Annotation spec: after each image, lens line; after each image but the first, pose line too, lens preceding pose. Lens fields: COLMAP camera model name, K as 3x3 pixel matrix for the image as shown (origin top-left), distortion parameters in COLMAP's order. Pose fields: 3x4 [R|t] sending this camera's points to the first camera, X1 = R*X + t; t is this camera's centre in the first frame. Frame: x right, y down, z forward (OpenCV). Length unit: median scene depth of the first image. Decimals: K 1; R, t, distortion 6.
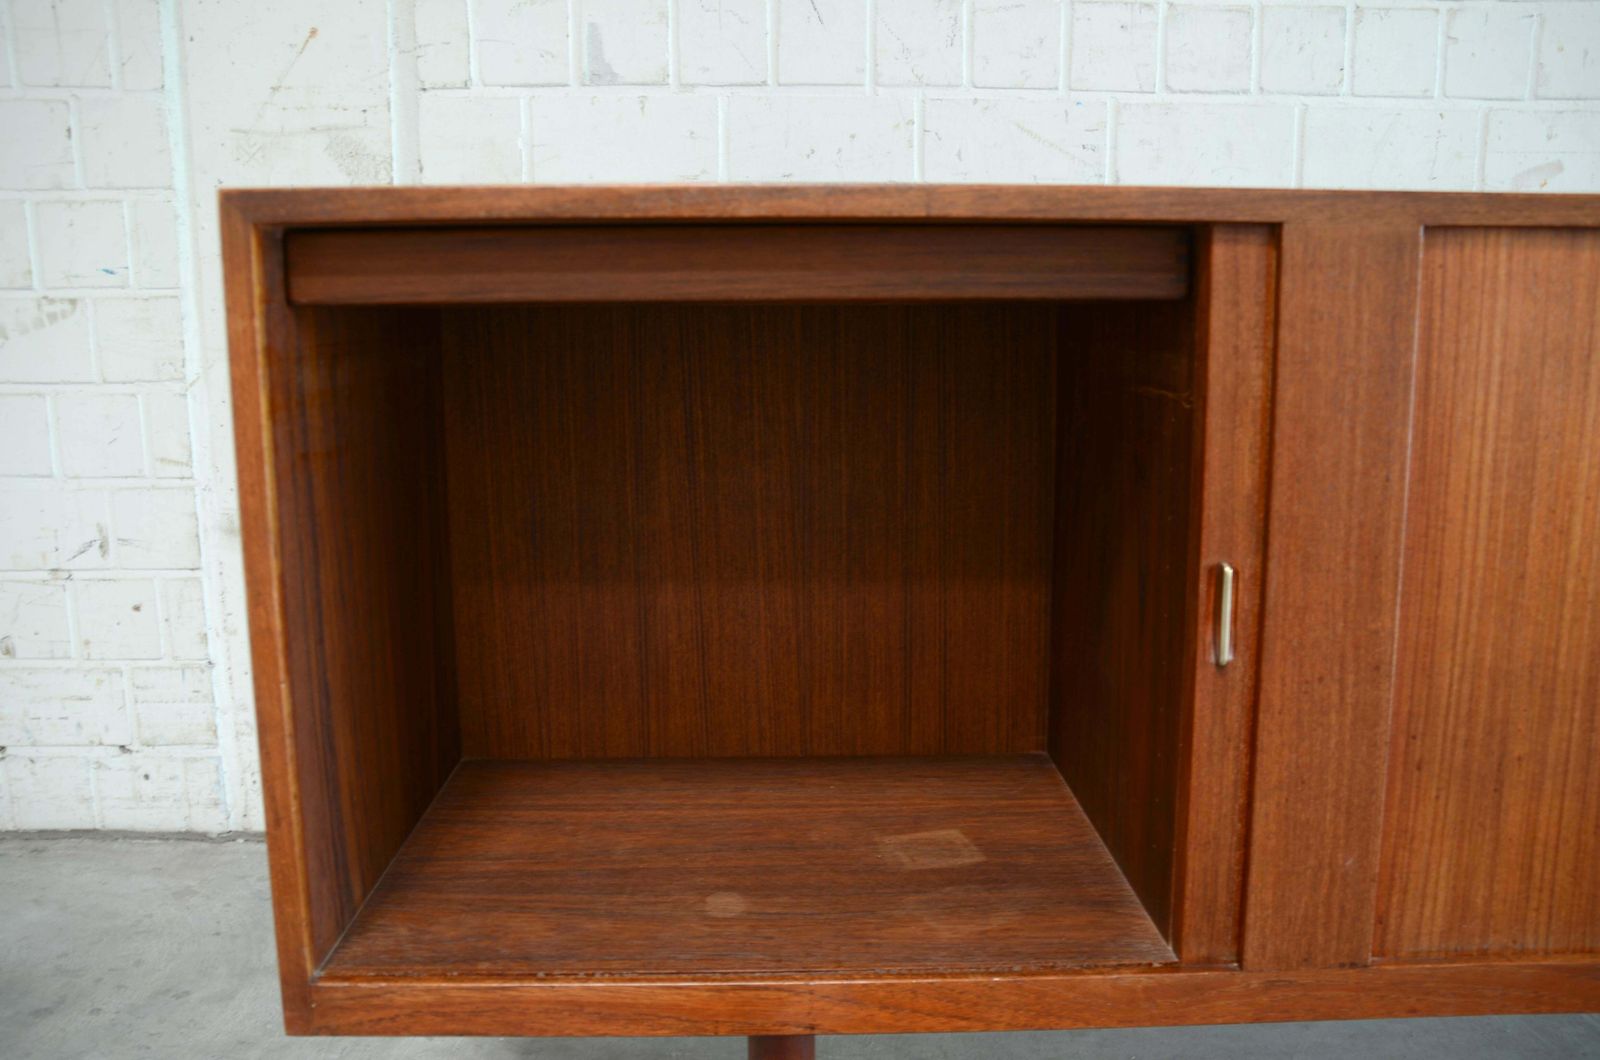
lens RADIAL K [[1360.1, 0, 809.7], [0, 1360.1, 547.7], [0, 0, 1]] dist [-0.139808, 0.144775]
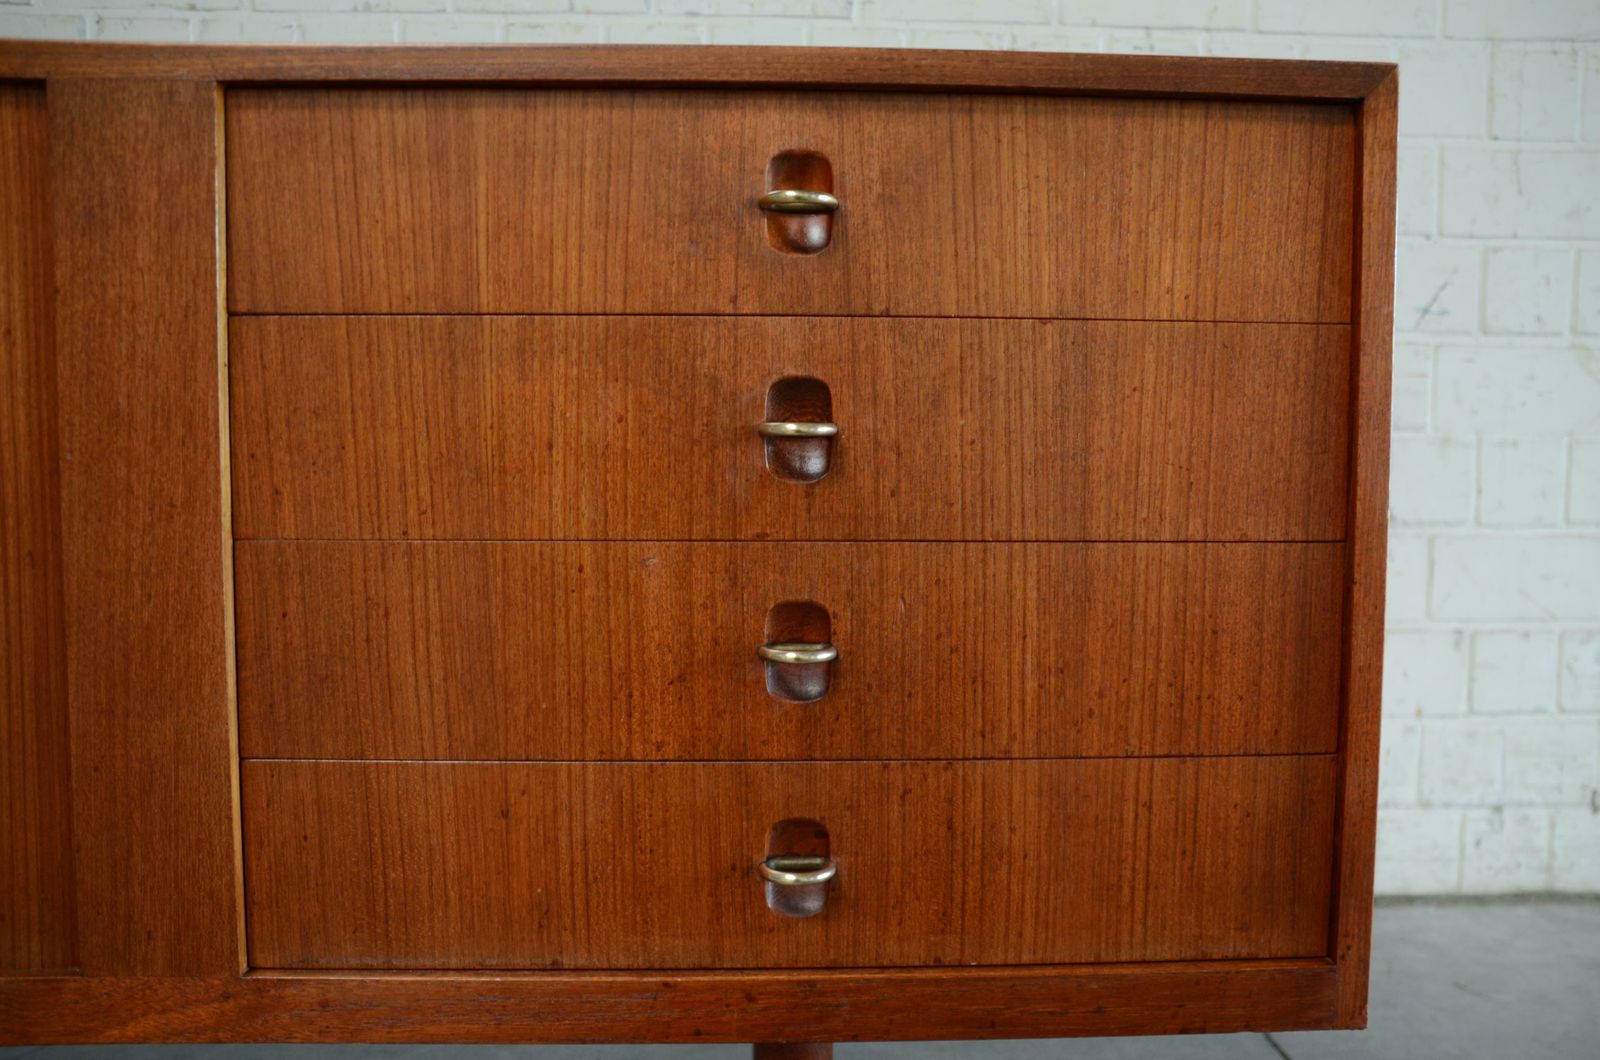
lens RADIAL K [[1384.4, 0, 803.4], [0, 1384.4, 551.0], [0, 0, 1]] dist [-0.142363, 0.166709]
pose [[0.999885, 0.006997, 0.013428, 1.879639], [-0.005579, 0.994678, -0.102879, 0.132217], [-0.014076, 0.102792, 0.994603, 0.166065]]
